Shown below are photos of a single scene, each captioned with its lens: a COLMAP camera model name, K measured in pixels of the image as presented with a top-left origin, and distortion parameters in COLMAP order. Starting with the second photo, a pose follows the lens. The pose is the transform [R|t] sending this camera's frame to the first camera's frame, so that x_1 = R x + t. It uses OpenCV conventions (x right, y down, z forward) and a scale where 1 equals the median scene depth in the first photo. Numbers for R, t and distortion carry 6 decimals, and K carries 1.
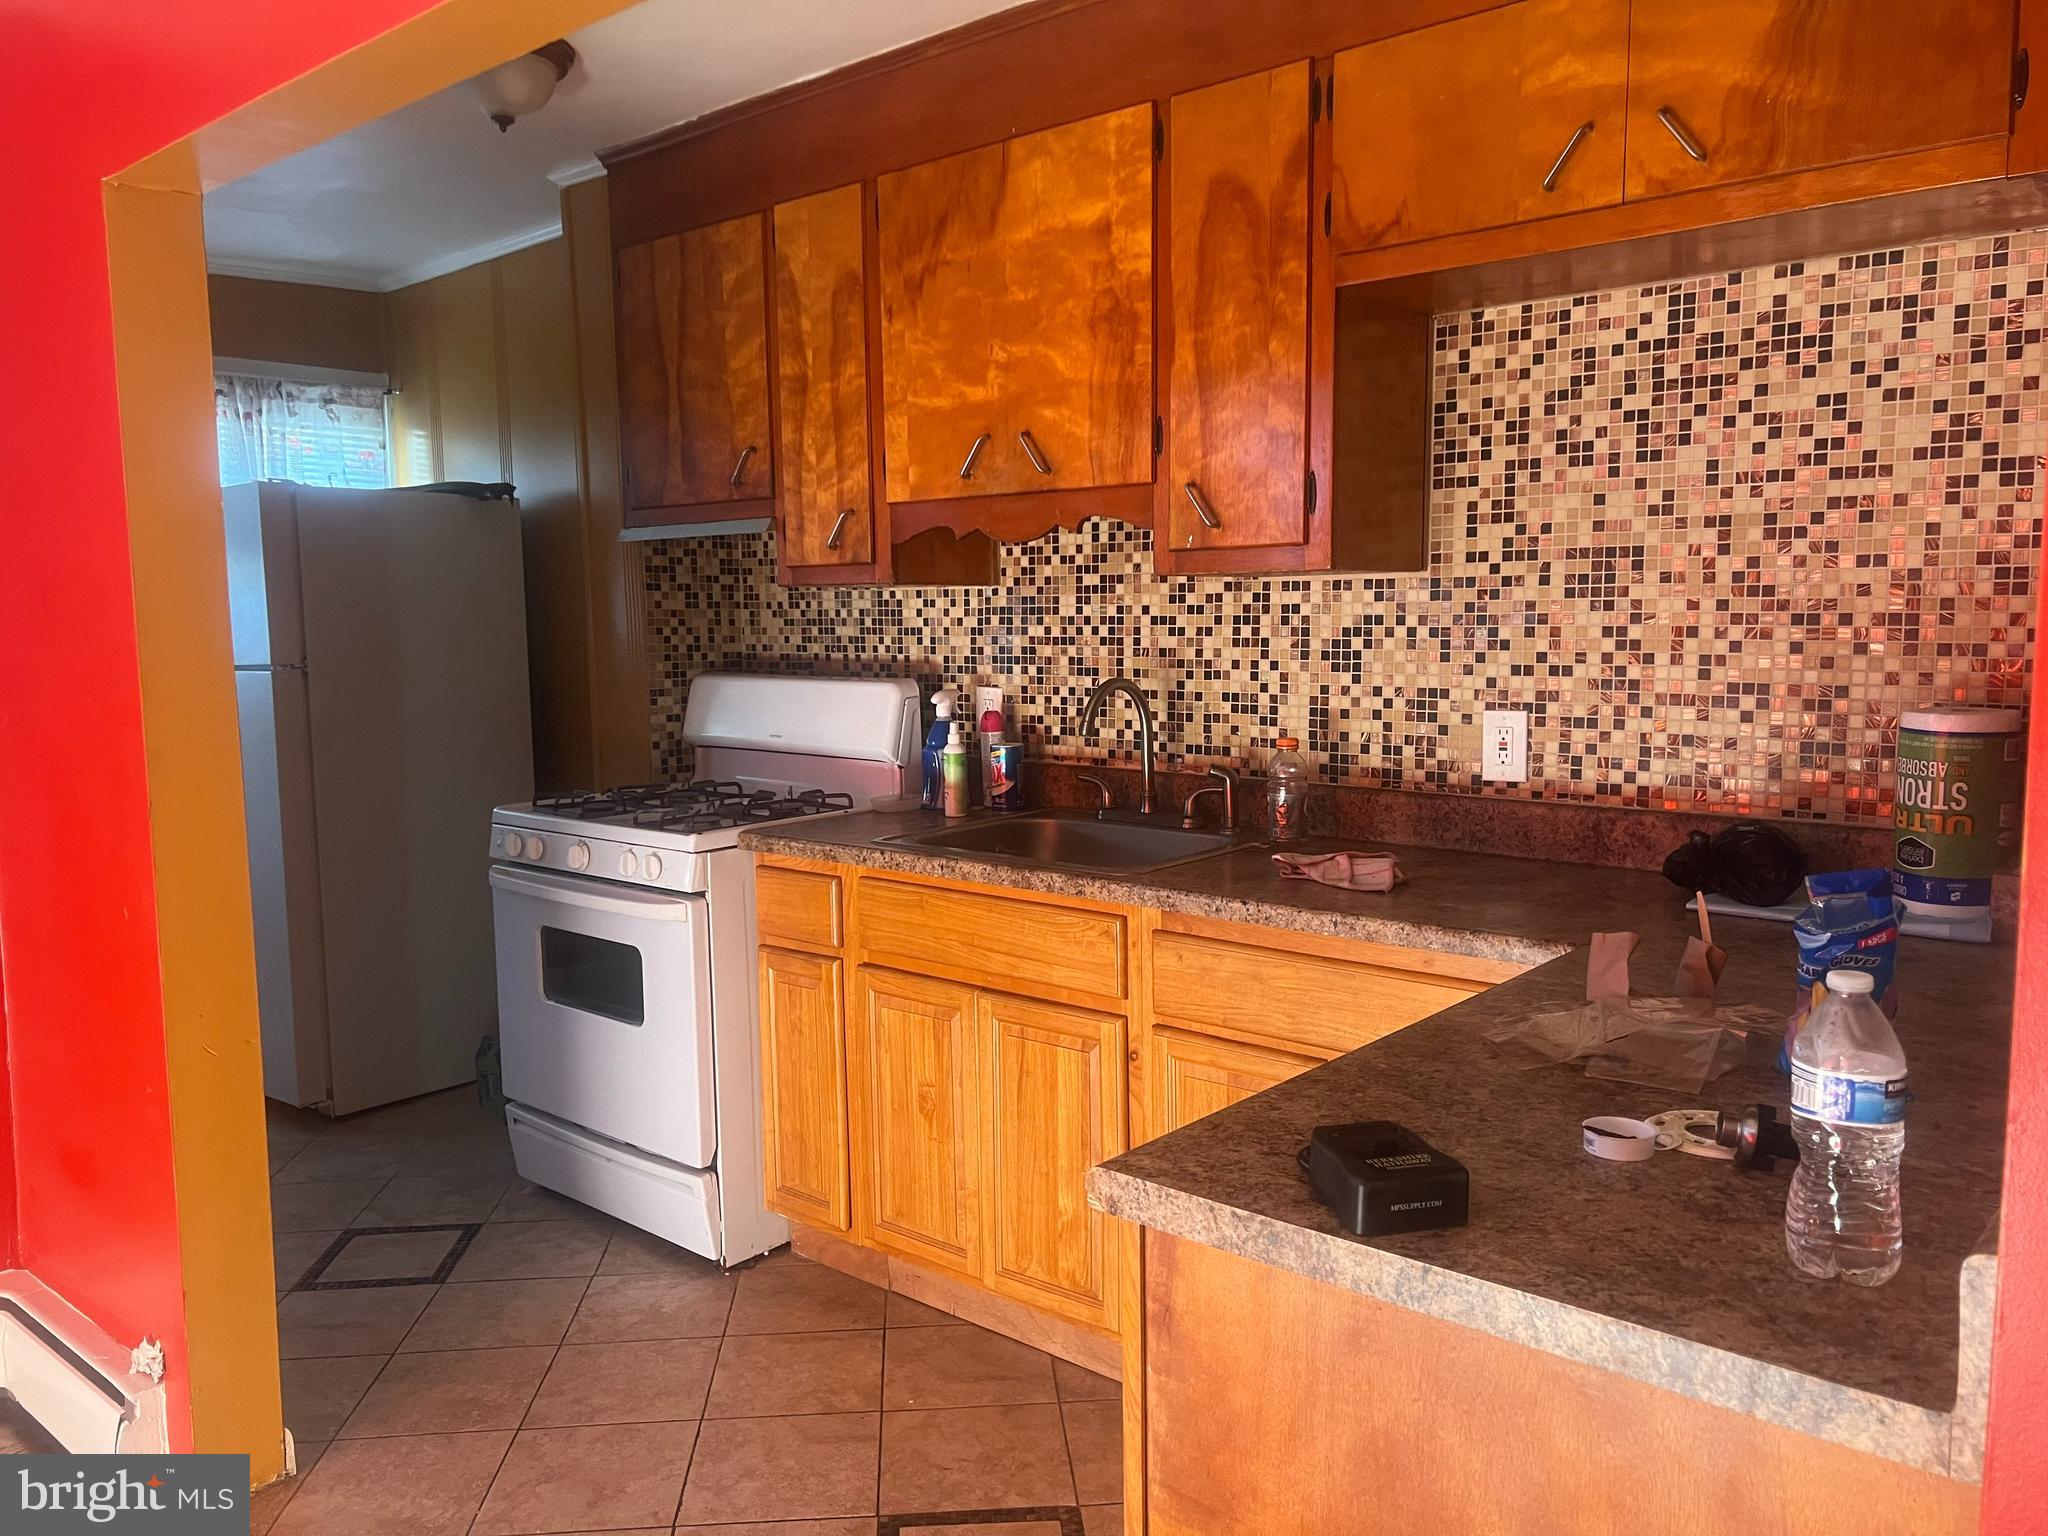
lens RADIAL K [[1534.2, 0, 1024.0], [0, 1534.2, 768.0], [0, 0, 1]] dist [0.086066, -0.129676]
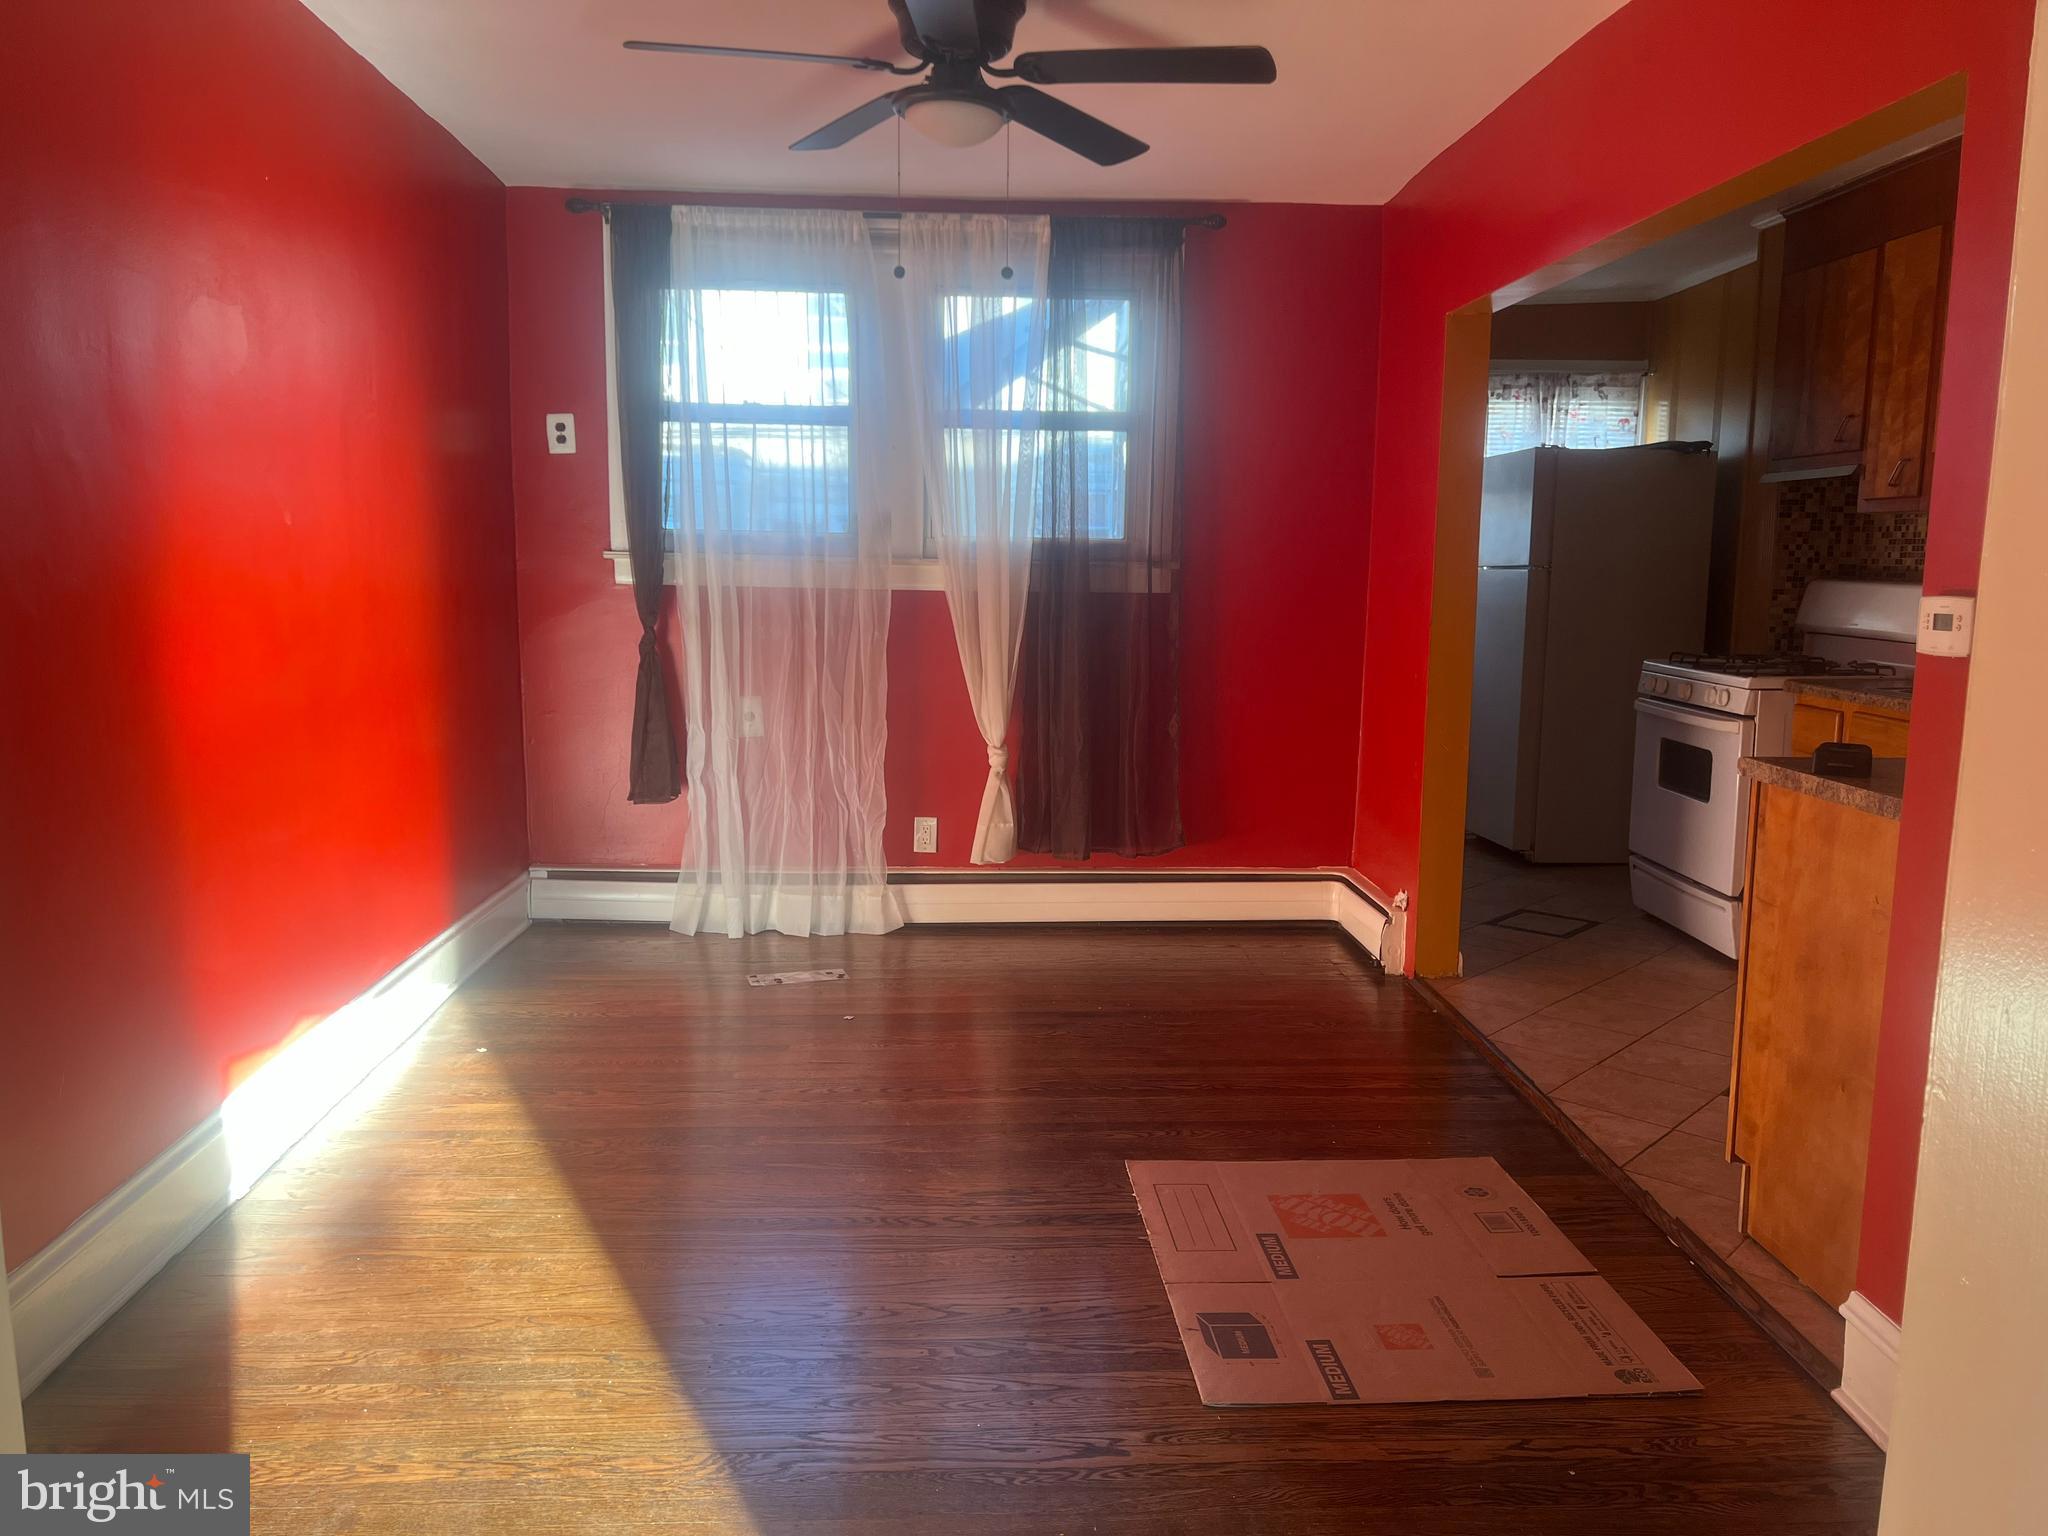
lens RADIAL K [[1544.1, 0, 1024.0], [0, 1544.1, 768.0], [0, 0, 1]] dist [0.044043, 0.000002]
pose [[0.688048, 0.123178, -0.715134, 0.321466], [-0.093586, 0.992321, 0.080880, 0.059111], [0.719605, 0.011278, 0.694292, -0.467326]]
